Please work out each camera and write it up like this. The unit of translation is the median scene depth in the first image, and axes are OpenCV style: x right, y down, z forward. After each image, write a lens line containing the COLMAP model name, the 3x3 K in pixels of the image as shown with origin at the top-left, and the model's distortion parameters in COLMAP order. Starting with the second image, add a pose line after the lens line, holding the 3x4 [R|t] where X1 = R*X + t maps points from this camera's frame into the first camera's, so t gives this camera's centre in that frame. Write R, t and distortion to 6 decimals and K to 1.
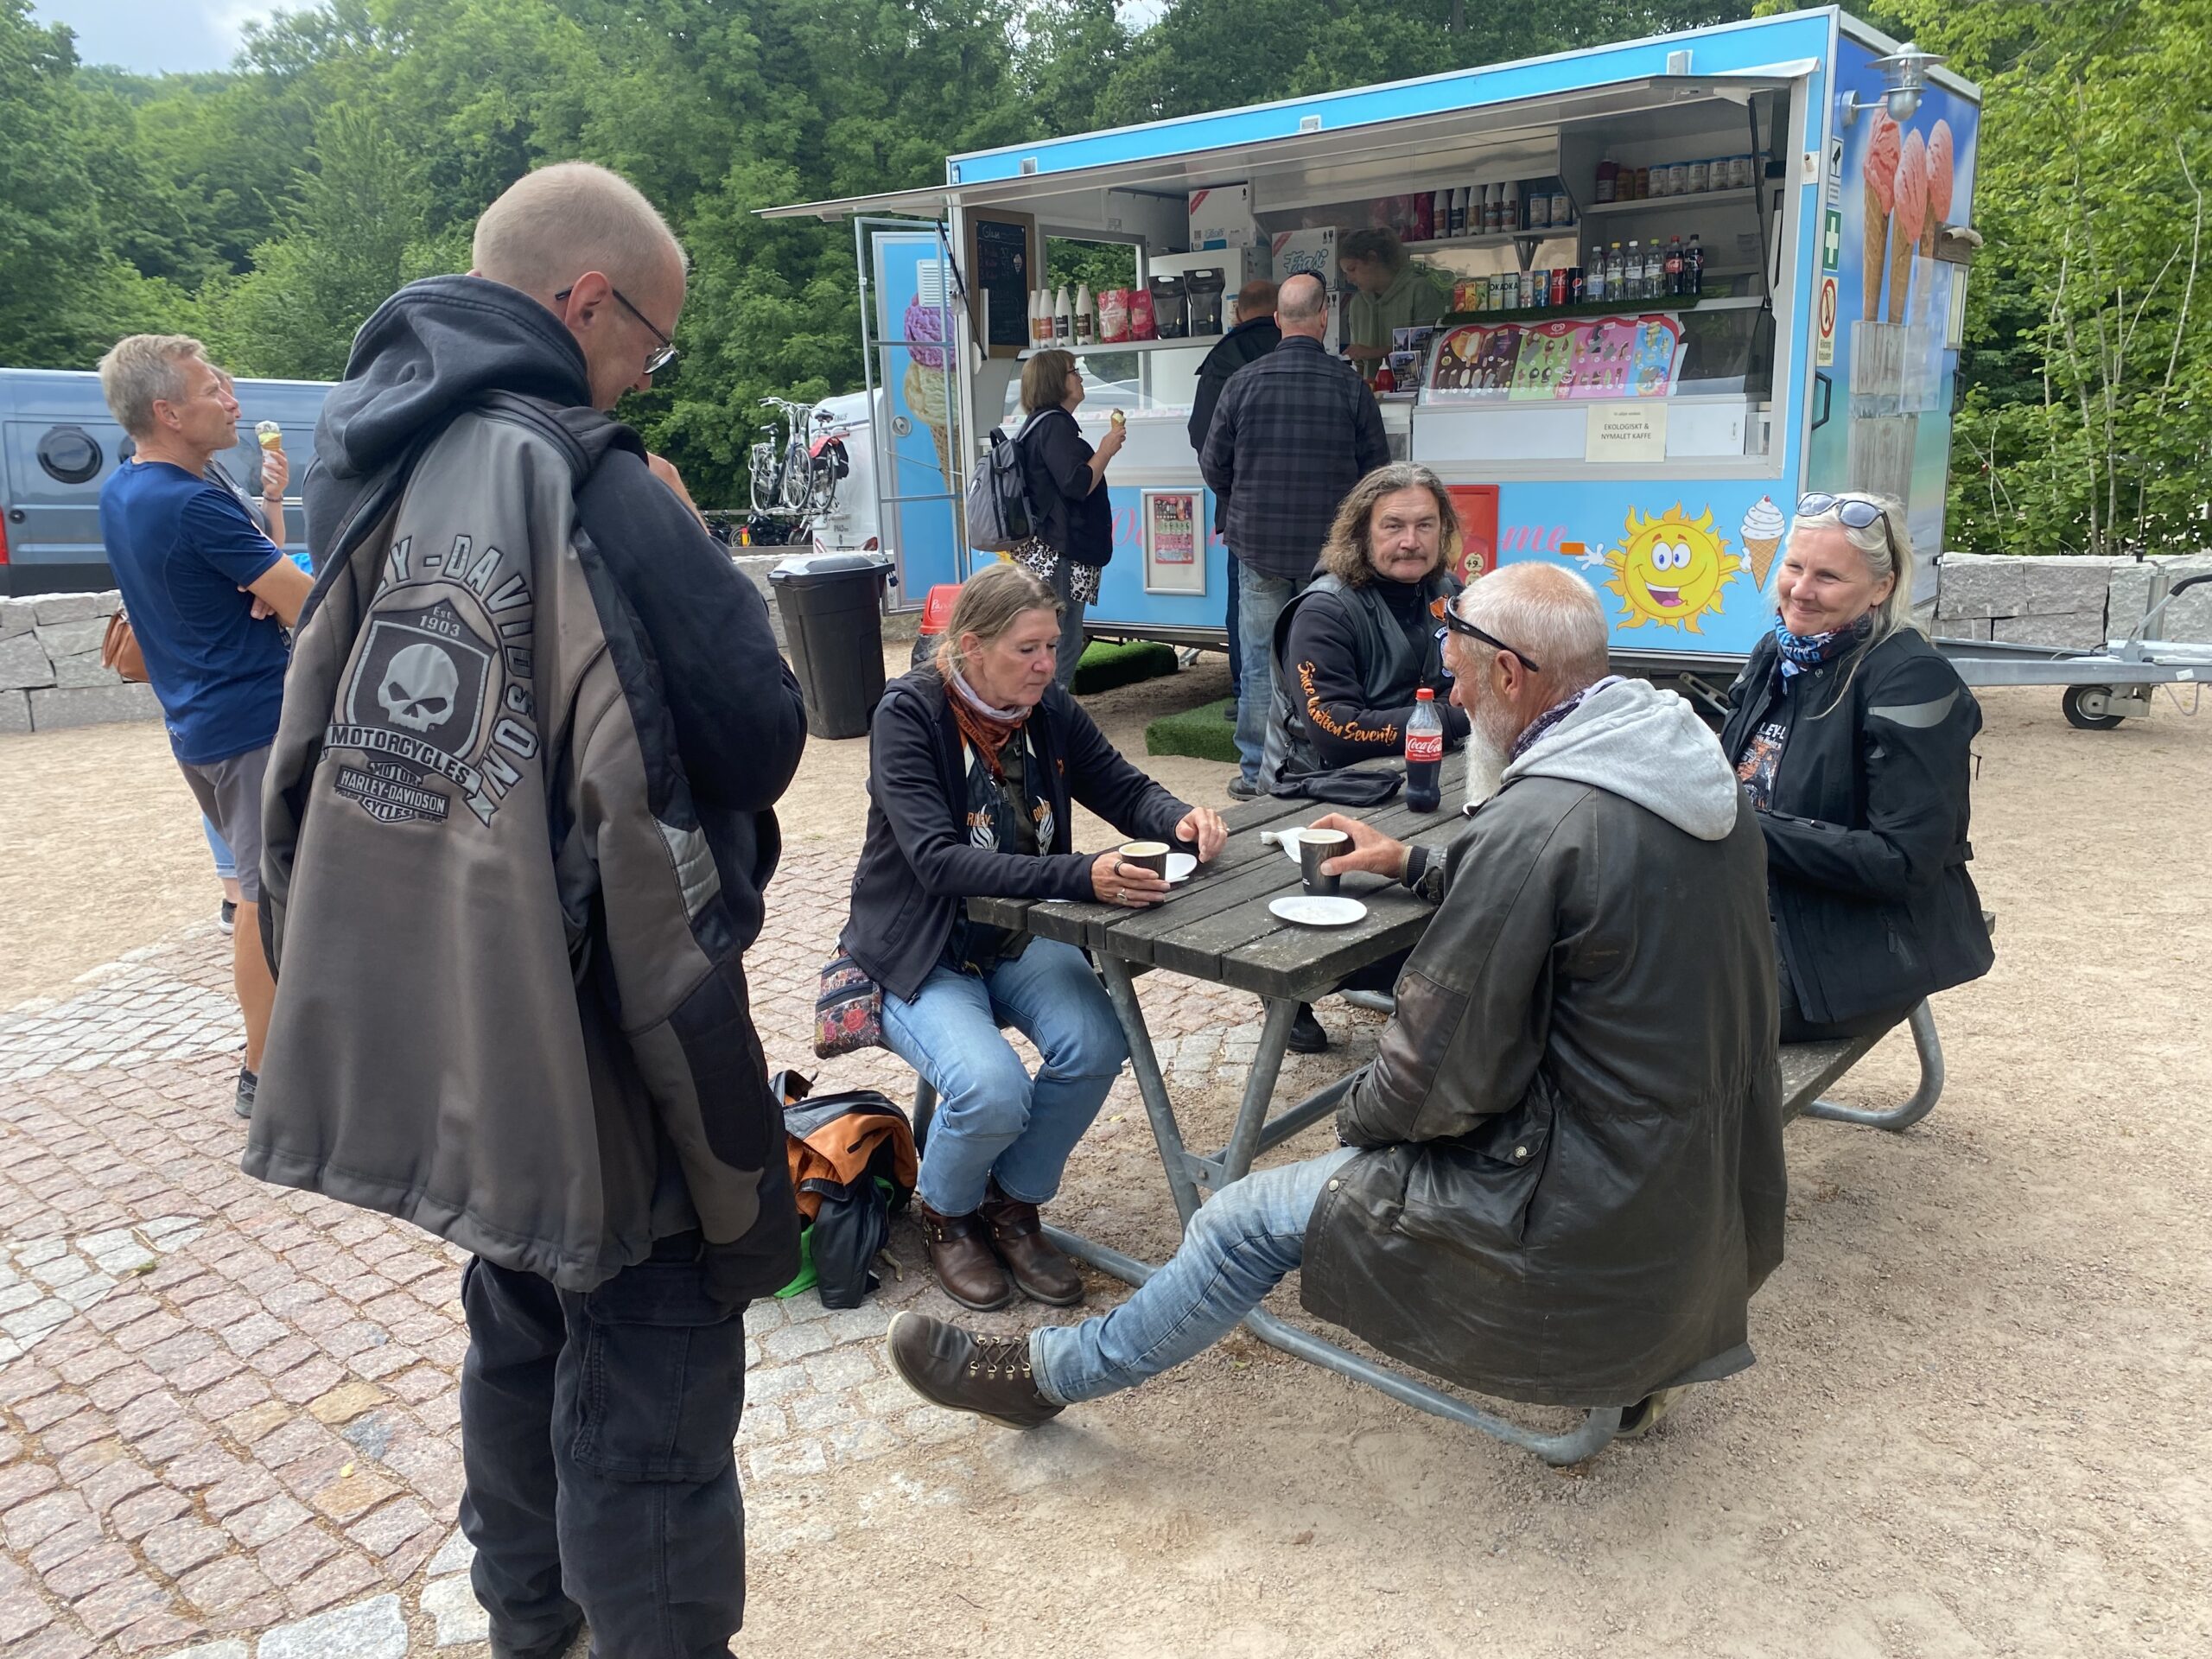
lens RADIAL K [[1689.2, 0, 1105.3], [0, 1689.2, 798.0], [0, 0, 1]] dist [0.019402, -0.008405]
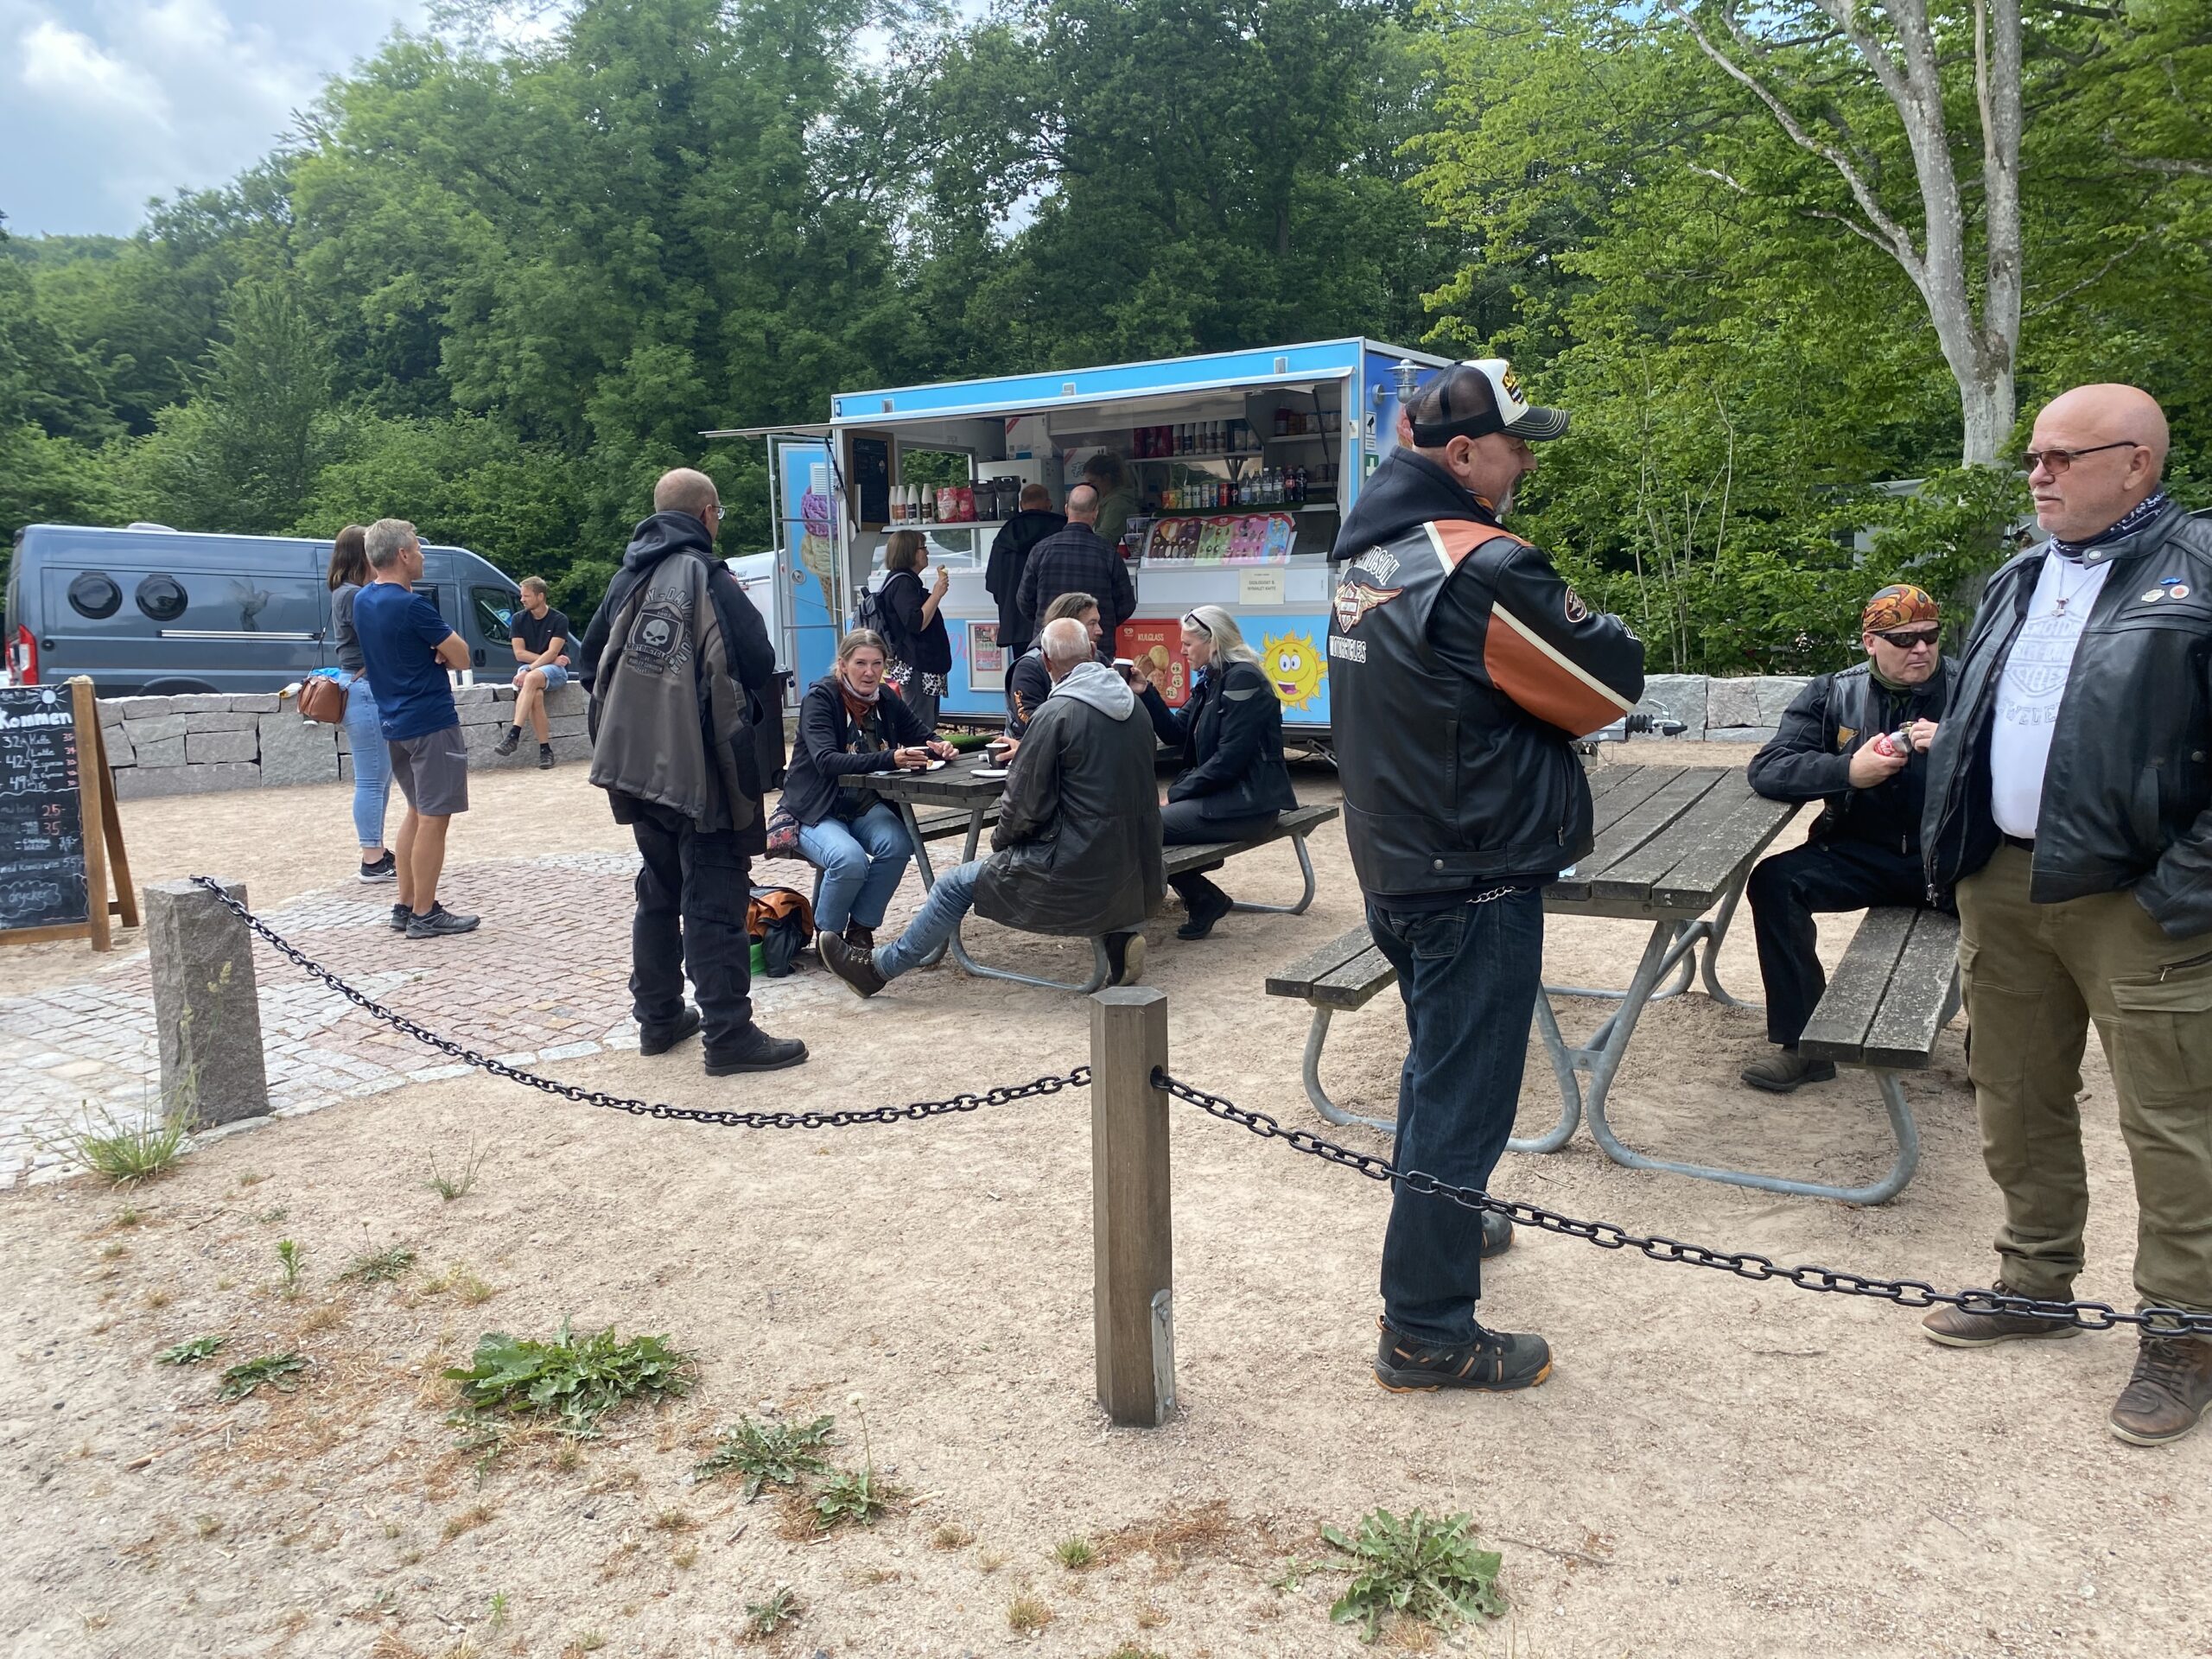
lens RADIAL K [[1698.1, 0, 1142.1], [0, 1698.1, 831.1], [0, 0, 1]] dist [0.126869, -0.188746]
pose [[0.996171, 0.000116, 0.087429, 0.041066], [0.006826, 0.996843, -0.079102, 0.107587], [-0.087162, 0.079395, 0.993025, -0.432854]]
